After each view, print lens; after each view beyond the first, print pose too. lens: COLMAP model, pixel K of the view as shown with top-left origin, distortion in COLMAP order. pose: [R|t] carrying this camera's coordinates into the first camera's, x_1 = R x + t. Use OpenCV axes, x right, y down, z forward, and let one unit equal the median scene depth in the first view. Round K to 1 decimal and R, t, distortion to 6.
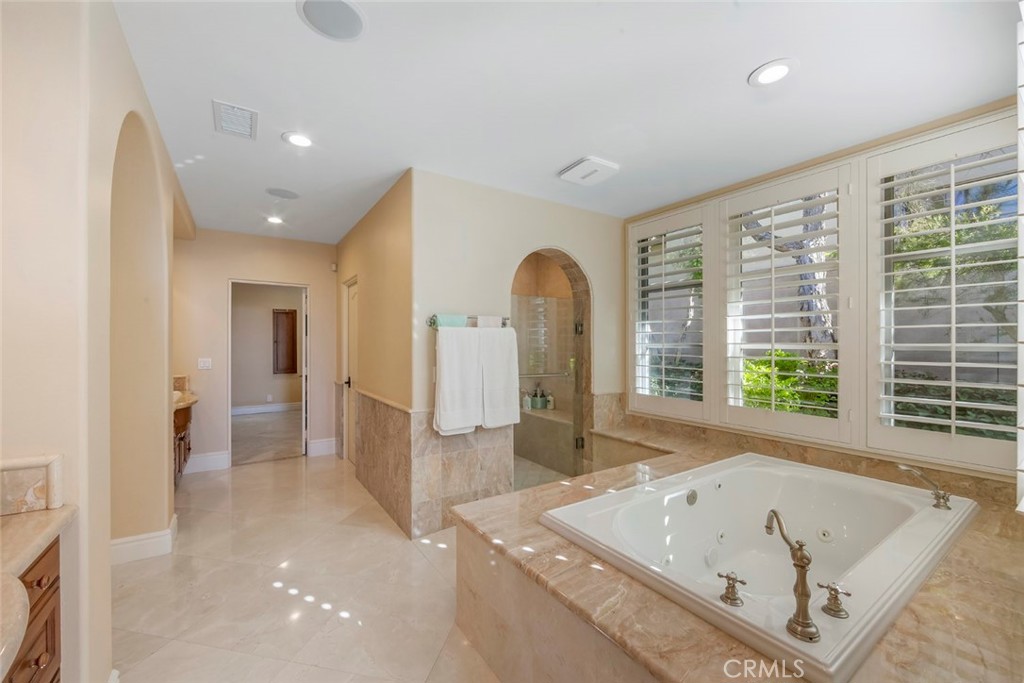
lens RADIAL K [[404.2, 0, 500.6], [0, 404.2, 345.5], [0, 0, 1]] dist [0.003918, 0.000108]
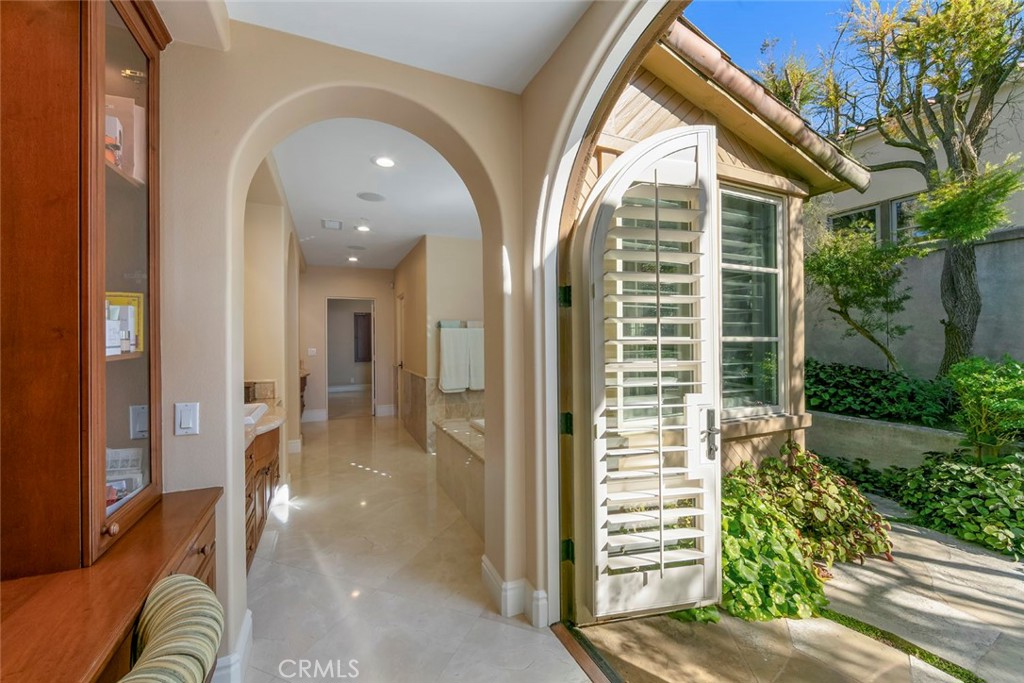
lens RADIAL K [[407.3, 0, 507.8], [0, 407.3, 337.8], [0, 0, 1]] dist [0.000016, 0.000108]
pose [[0.987289, -0.007205, -0.158773, 0.370721], [0.006589, 0.999969, -0.004402, 0.002840], [0.158799, 0.003300, 0.987305, -0.604460]]
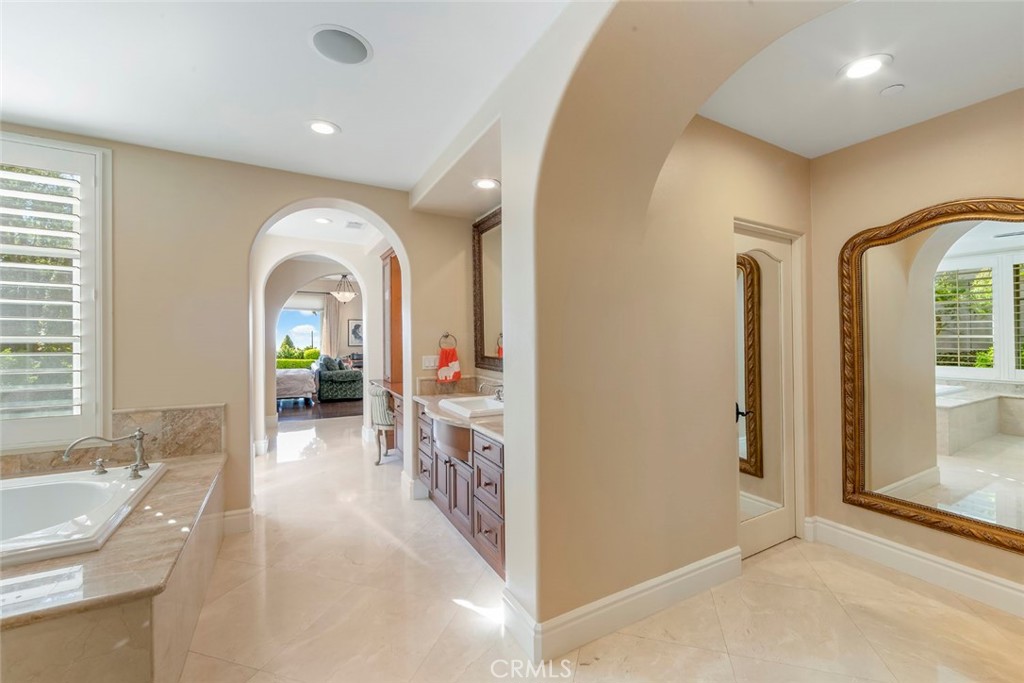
lens RADIAL K [[418.0, 0, 507.0], [0, 418.0, 337.4], [0, 0, 1]] dist [-0.002582, -0.000307]
pose [[-0.994927, -0.004765, 0.100486, -0.538715], [-0.004521, 0.999986, 0.002650, -0.006287], [-0.100497, 0.002182, -0.994935, 1.144604]]
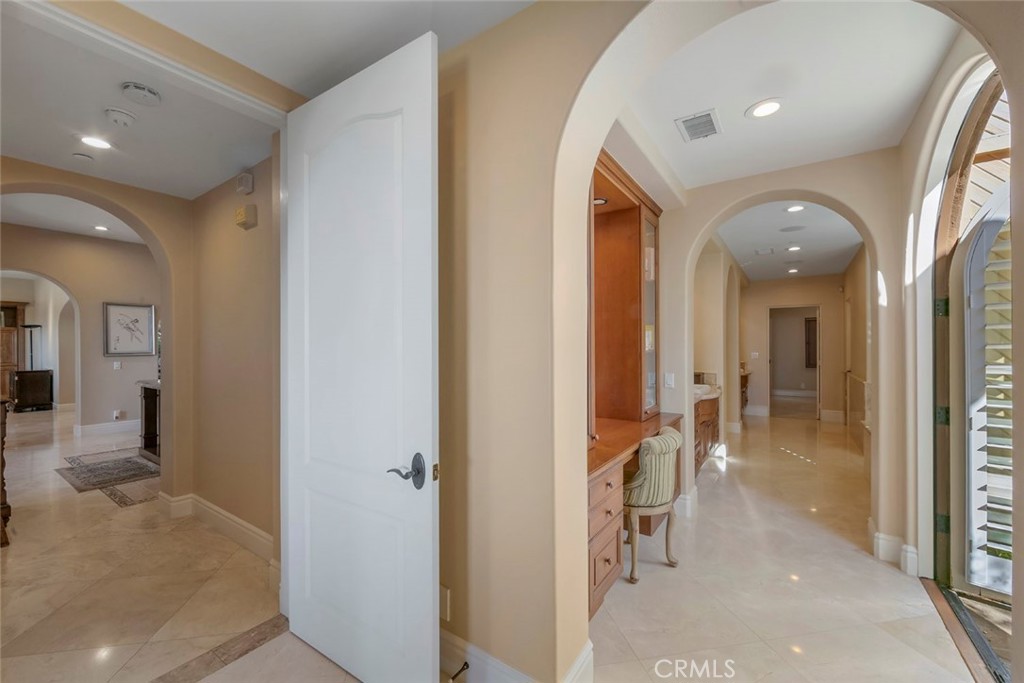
lens RADIAL K [[404.5, 0, 512.8], [0, 404.5, 348.9], [0, 0, 1]] dist [-0.000783, 0.000063]
pose [[0.381363, -0.000419, -0.924425, 0.748759], [0.004926, 0.999987, 0.001579, 0.007782], [0.924412, -0.005156, 0.381360, -0.977357]]
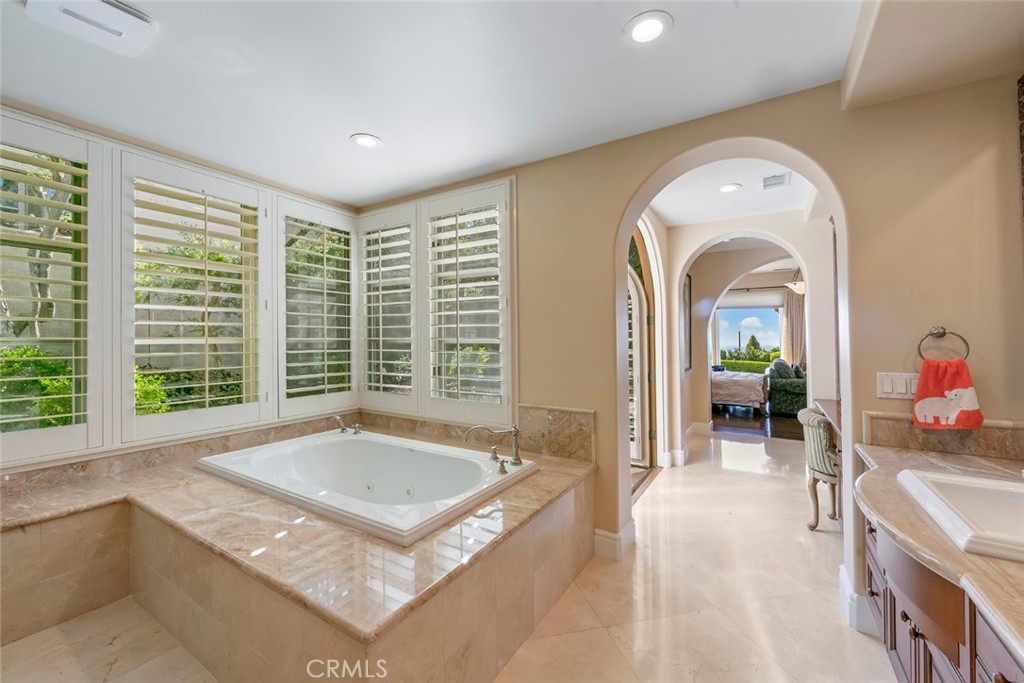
lens RADIAL K [[418.0, 0, 507.0], [0, 418.0, 337.4], [0, 0, 1]] dist [-0.002582, -0.000307]
pose [[-0.424889, 0.000838, 0.905245, -0.518562], [0.003890, 0.999992, 0.000899, -0.005192], [-0.905237, 0.003903, -0.424888, 0.767857]]
